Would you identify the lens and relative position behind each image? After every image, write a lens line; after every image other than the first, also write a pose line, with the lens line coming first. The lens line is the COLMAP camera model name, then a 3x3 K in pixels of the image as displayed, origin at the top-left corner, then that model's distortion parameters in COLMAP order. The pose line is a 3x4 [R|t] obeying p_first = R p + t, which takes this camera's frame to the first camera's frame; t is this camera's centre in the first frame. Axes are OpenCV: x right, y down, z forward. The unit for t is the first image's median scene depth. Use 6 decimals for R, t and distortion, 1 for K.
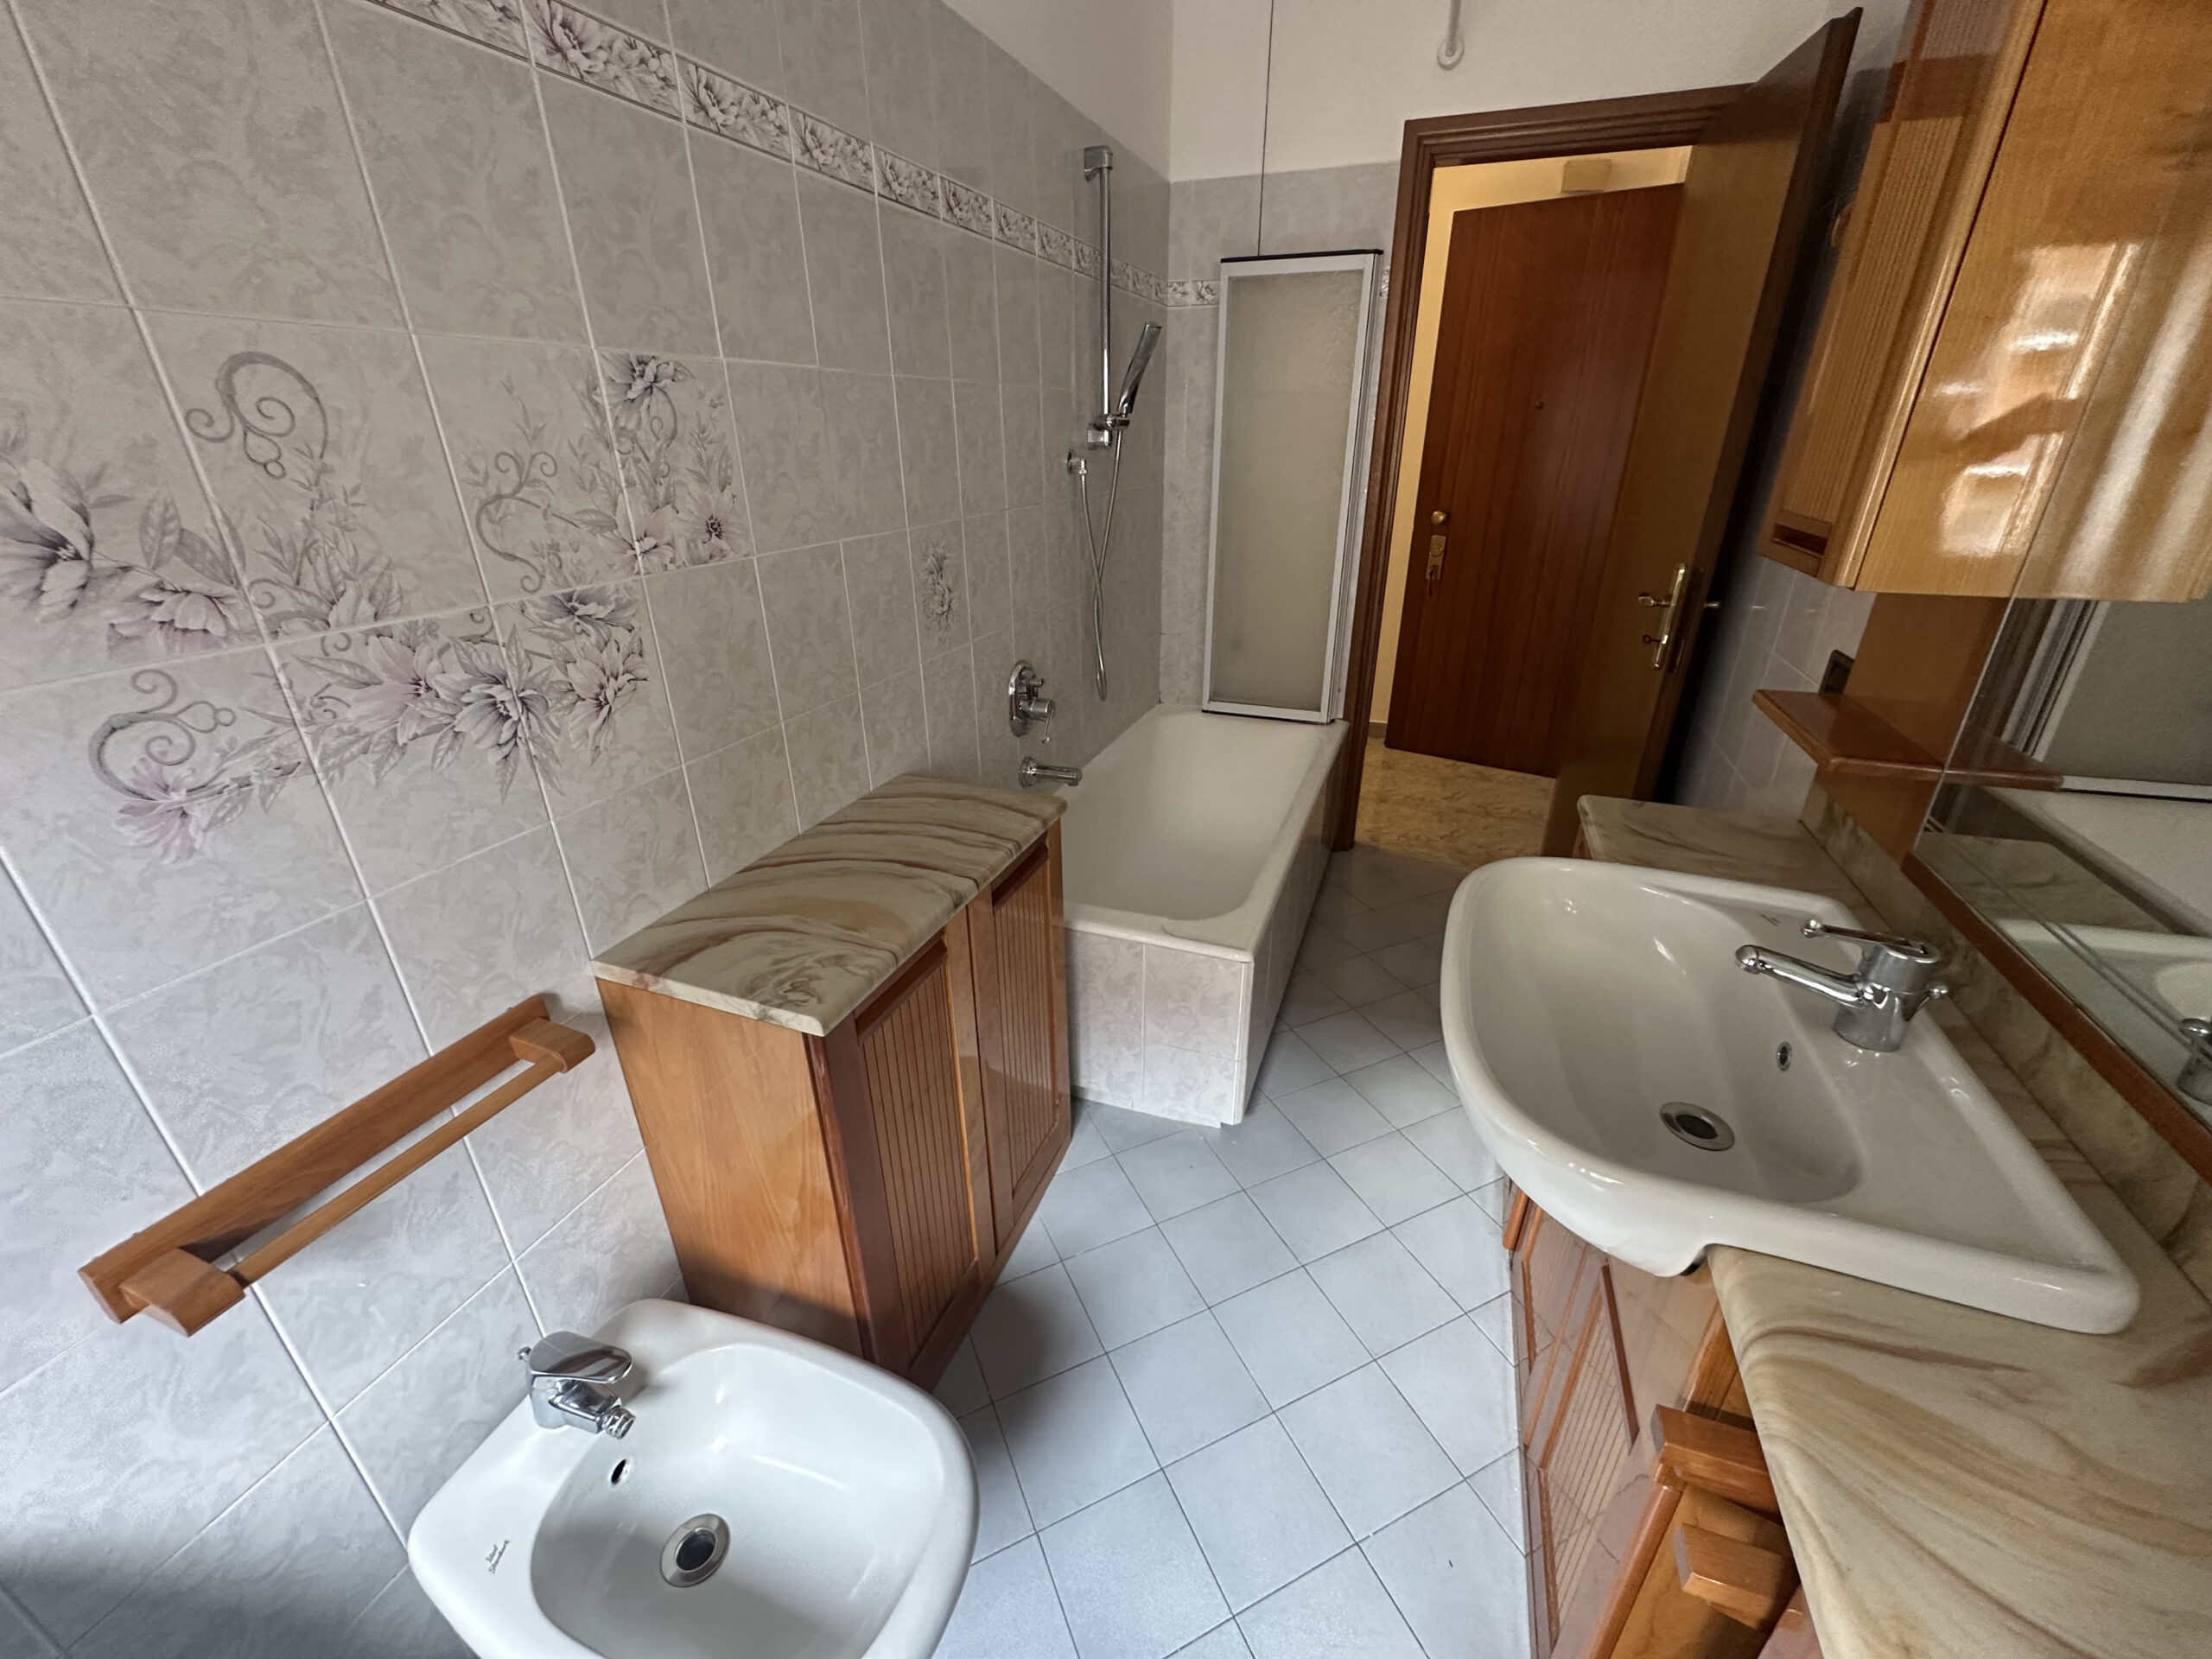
lens RADIAL K [[883.9, 0, 1106.5], [0, 883.9, 828.3], [0, 0, 1]] dist [-0.005153, 0.001239]
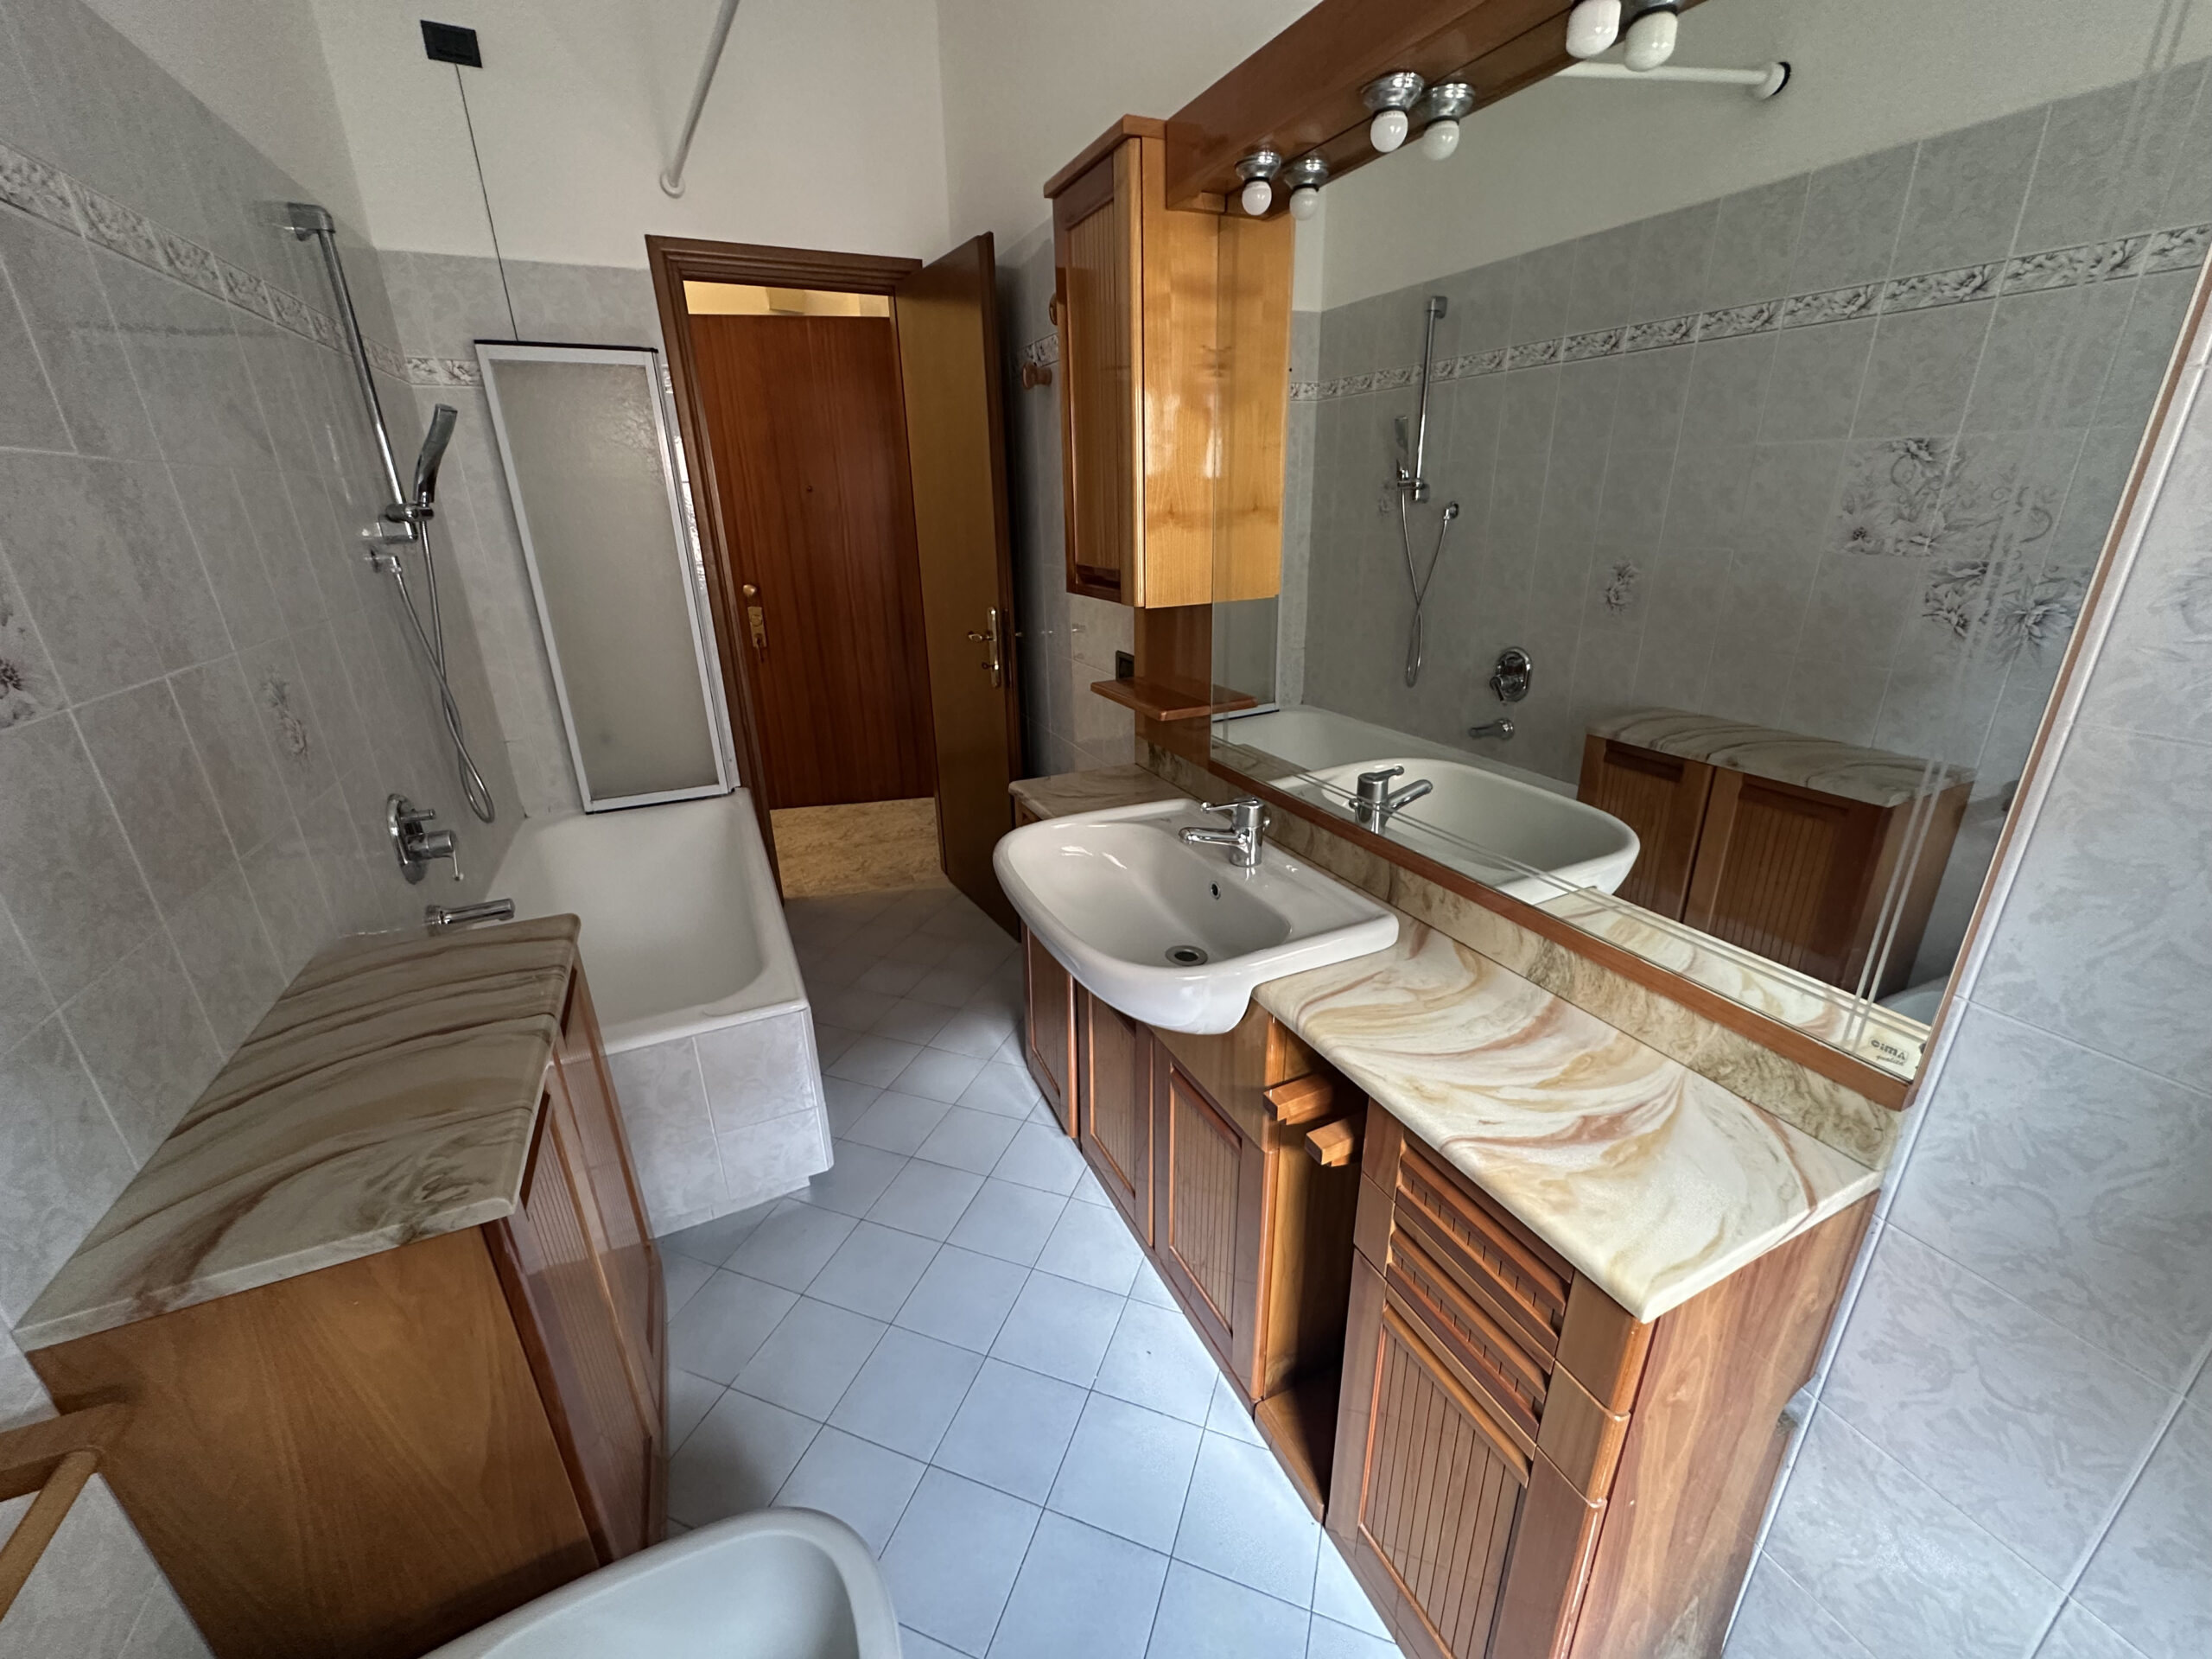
lens RADIAL K [[883.9, 0, 1106.9], [0, 883.9, 828.2], [0, 0, 1]] dist [-0.005153, 0.001239]
pose [[0.698150, -0.258694, 0.667581, -0.247365], [0.307300, 0.950454, 0.046939, 0.009355], [-0.646648, 0.172377, 0.743056, -0.052906]]
